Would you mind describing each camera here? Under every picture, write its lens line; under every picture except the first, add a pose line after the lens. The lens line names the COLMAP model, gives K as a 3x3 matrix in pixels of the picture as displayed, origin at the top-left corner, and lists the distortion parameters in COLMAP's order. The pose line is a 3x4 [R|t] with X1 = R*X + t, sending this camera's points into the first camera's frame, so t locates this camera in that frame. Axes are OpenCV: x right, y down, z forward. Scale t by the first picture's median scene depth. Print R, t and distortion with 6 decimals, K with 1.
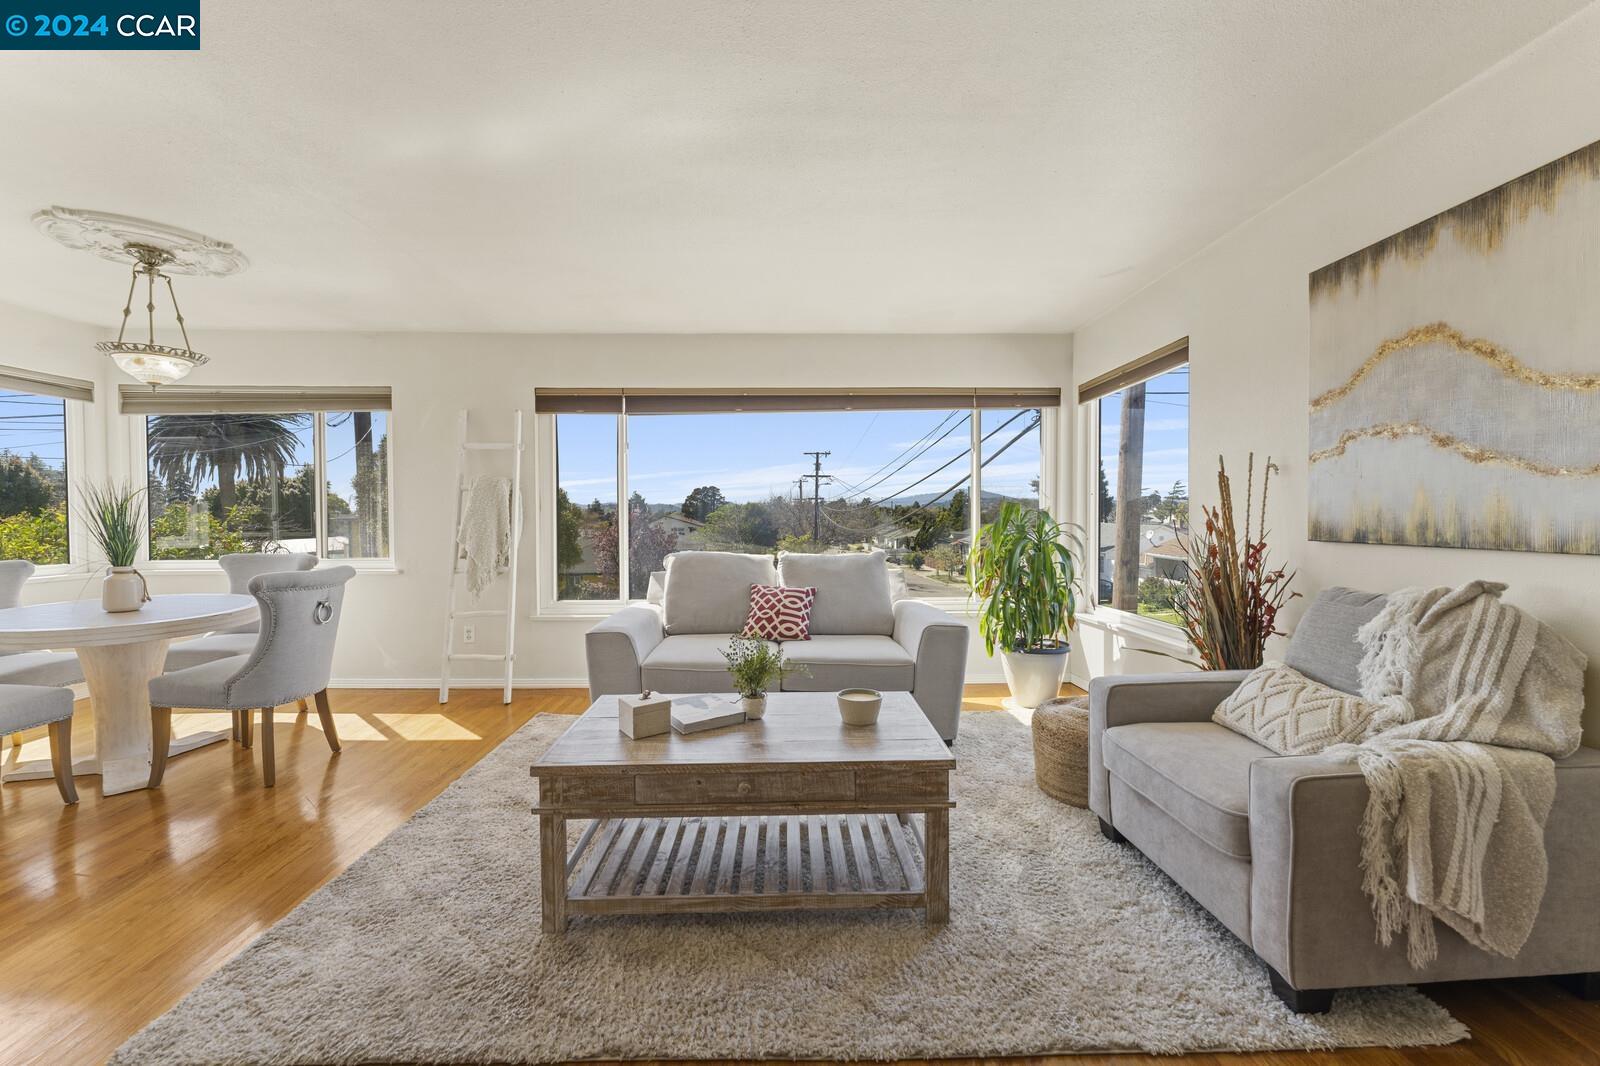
lens RADIAL K [[638.8, 0, 796.0], [0, 638.8, 523.1], [0, 0, 1]] dist [-0.000206, 0.000008]
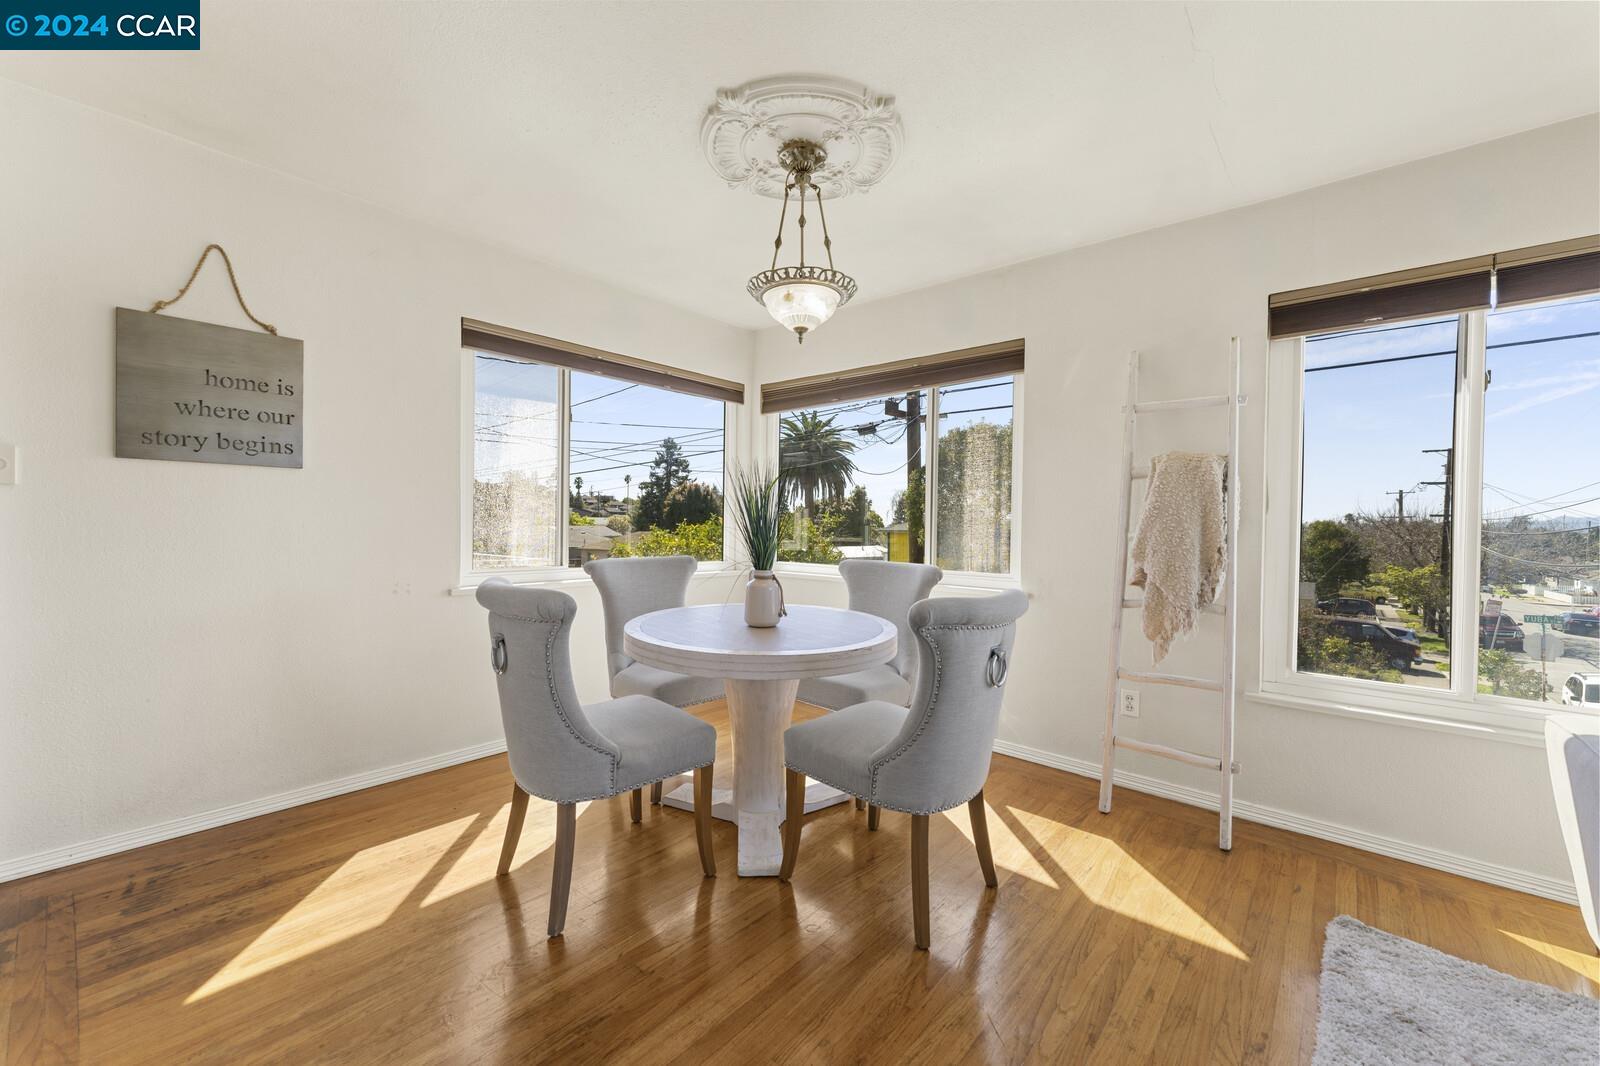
lens RADIAL K [[638.8, 0, 796.0], [0, 638.8, 523.1], [0, 0, 1]] dist [-0.000206, 0.000008]
pose [[0.734901, 0.012355, -0.678062, -0.455733], [-0.030299, 0.999434, -0.014628, 0.018563], [0.677497, 0.031294, 0.734859, 0.413920]]
